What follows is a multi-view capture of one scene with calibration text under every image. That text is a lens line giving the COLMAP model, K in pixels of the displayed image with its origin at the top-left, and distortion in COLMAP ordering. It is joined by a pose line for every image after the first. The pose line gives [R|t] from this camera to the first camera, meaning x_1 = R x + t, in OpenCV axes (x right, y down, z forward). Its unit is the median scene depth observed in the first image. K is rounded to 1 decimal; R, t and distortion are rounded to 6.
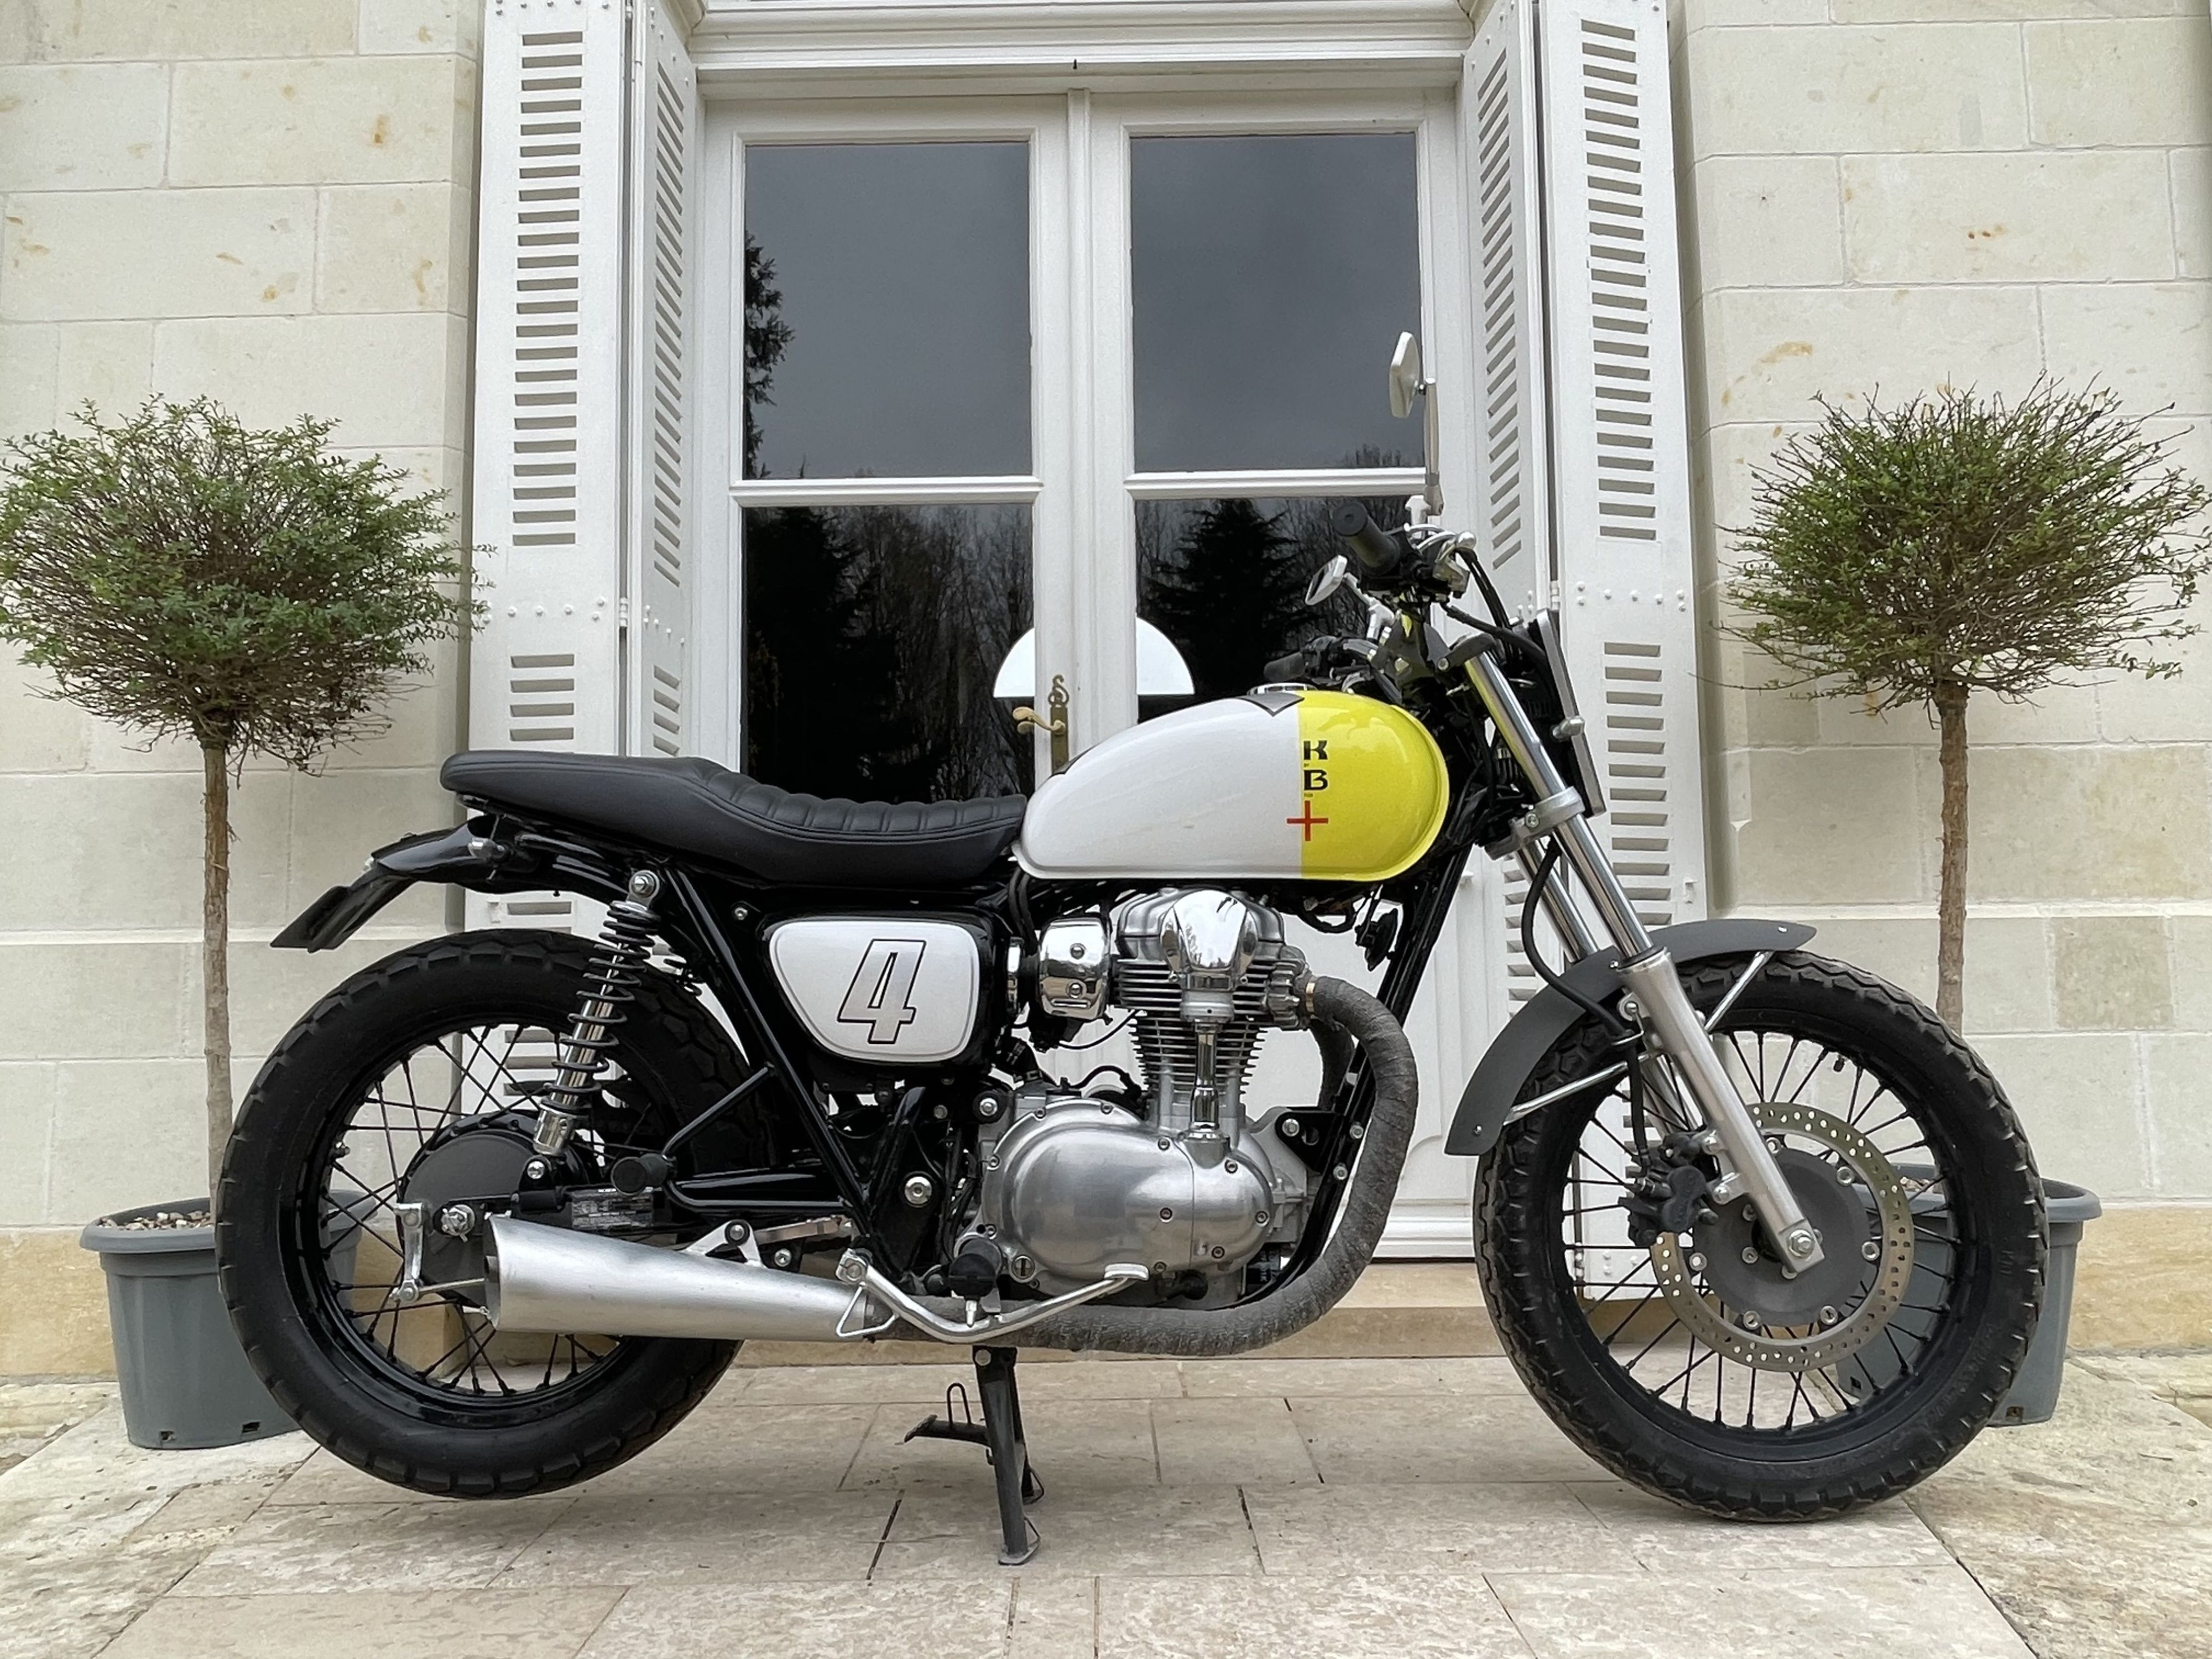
lens RADIAL K [[1526.8, 0, 1085.6], [0, 1526.8, 838.2], [0, 0, 1]] dist [0.002472, -0.013996]
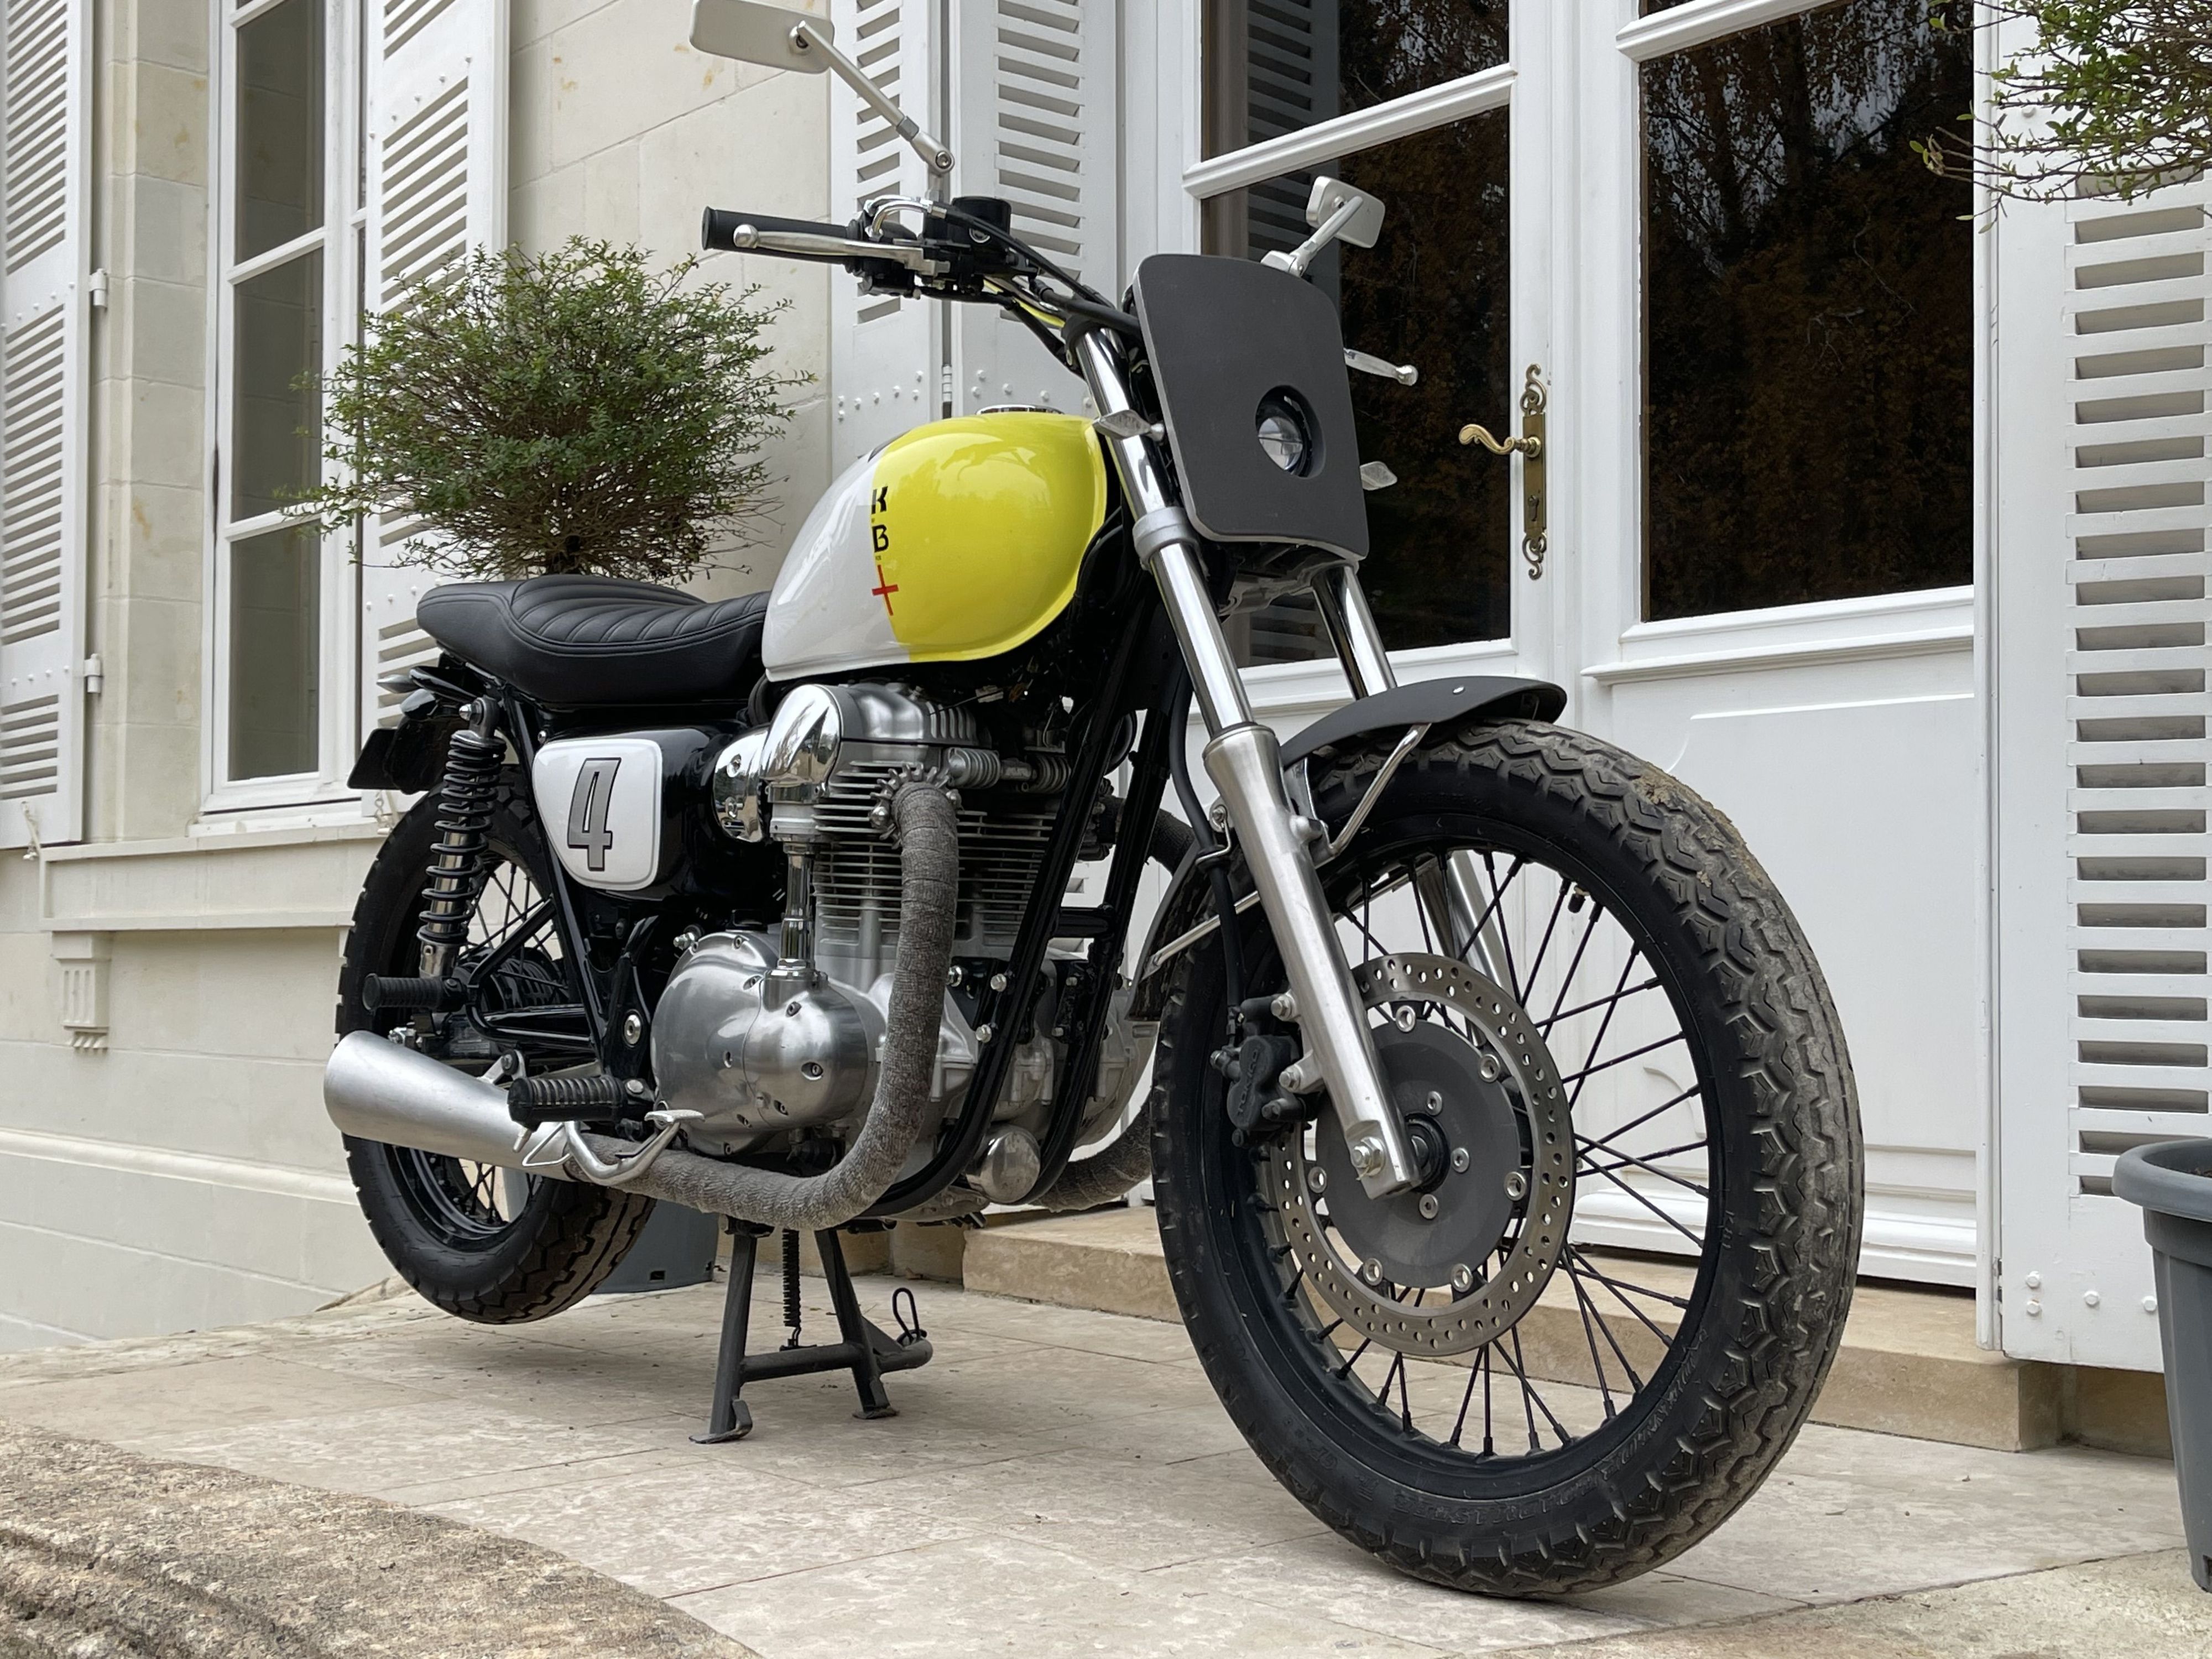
lens RADIAL K [[2609.8, 0, 1099.8], [0, 2609.8, 838.8], [0, 0, 1]] dist [0.038828, 0.000000]
pose [[0.677743, -0.016074, -0.735124, 1.104646], [0.066338, 0.997021, 0.039359, 0.065231], [0.732301, -0.075442, 0.676790, 0.130075]]
